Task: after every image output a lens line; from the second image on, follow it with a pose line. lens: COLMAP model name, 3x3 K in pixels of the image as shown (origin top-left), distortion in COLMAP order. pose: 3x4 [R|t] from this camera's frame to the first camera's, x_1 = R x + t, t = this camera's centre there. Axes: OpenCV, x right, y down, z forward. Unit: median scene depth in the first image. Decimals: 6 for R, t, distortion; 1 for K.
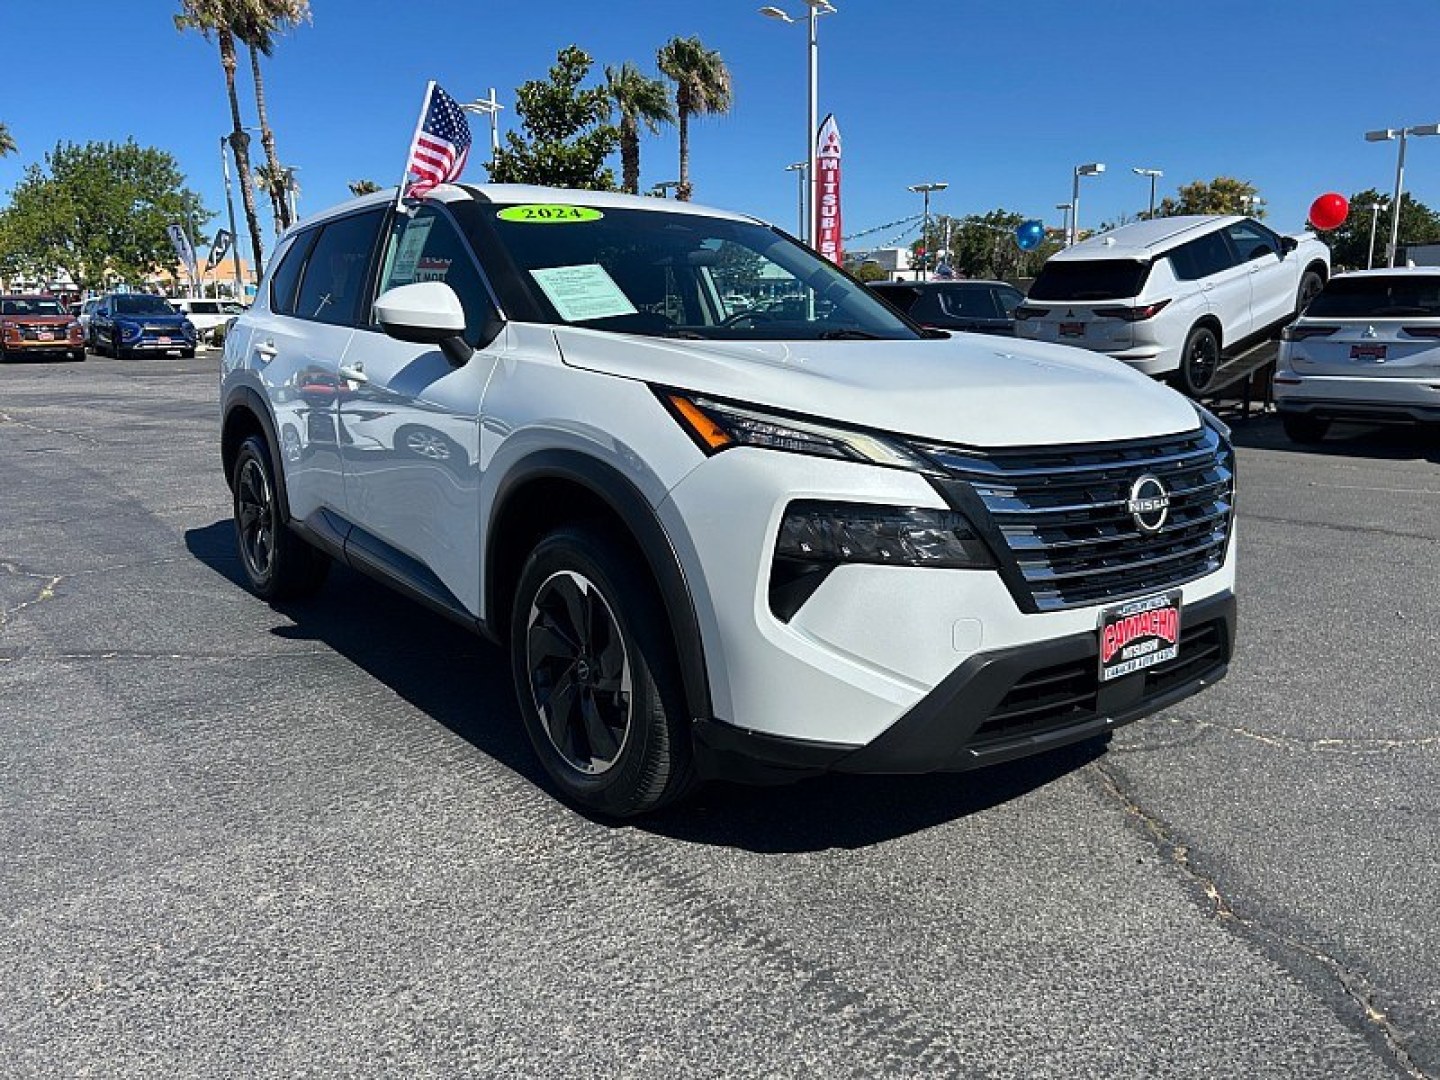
lens RADIAL K [[1115.7, 0, 720.0], [0, 1115.7, 540.0], [0, 0, 1]] dist [0.050181, -0.057307]
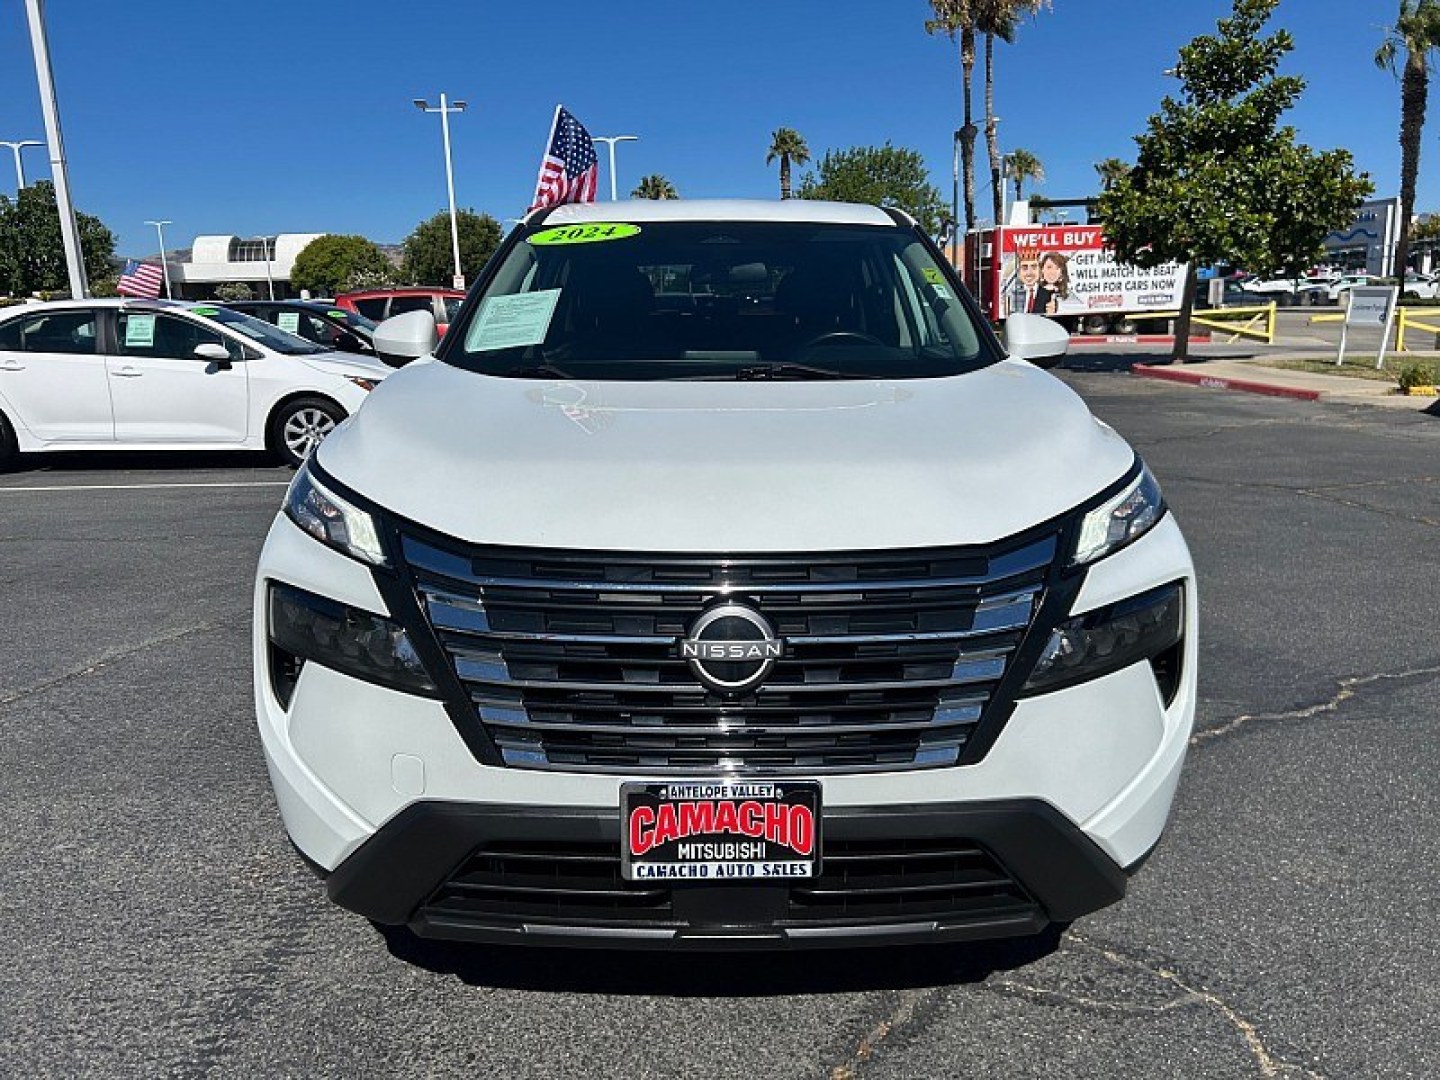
lens RADIAL K [[1115.7, 0, 720.0], [0, 1115.7, 540.0], [0, 0, 1]] dist [0.050181, -0.057307]
pose [[0.790032, 0.118503, -0.601503, 0.548830], [-0.107603, 0.992713, 0.054248, -0.095016], [0.603549, 0.021866, 0.797026, 0.309929]]
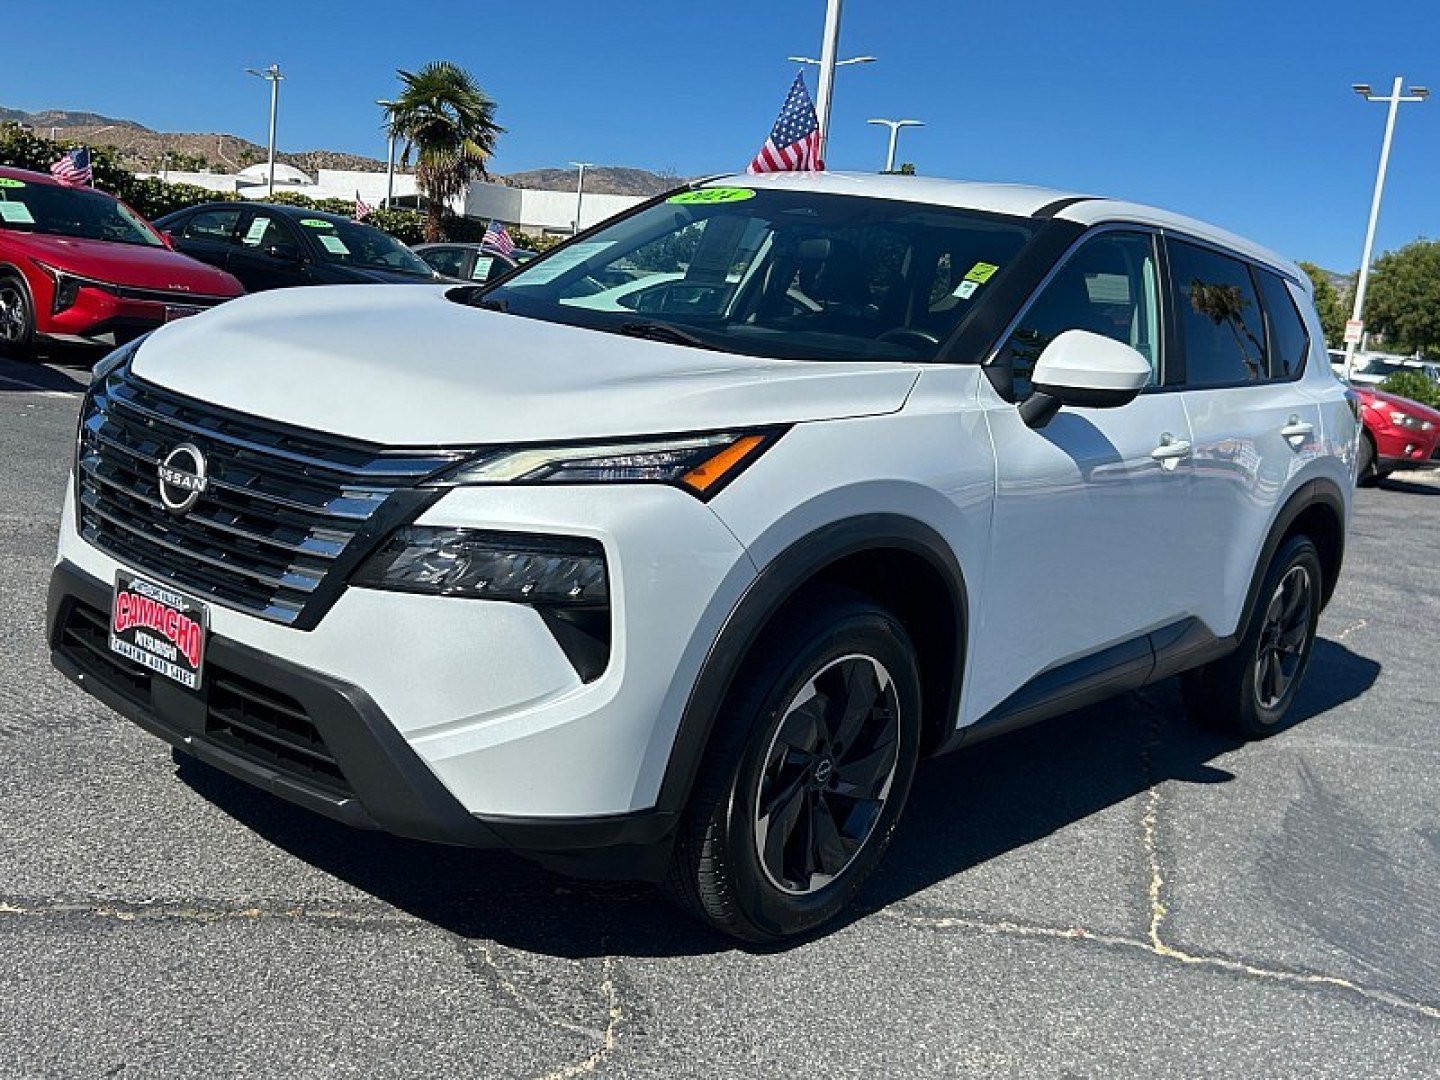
lens RADIAL K [[1525.3, 0, 720.0], [0, 1525.3, 540.0], [0, 0, 1]] dist [0.003265, 0.001679]
pose [[0.190200, 0.176395, -0.965768, 1.102354], [-0.307304, 0.944988, 0.112079, -0.168874], [0.932410, 0.275467, 0.233944, 0.784769]]
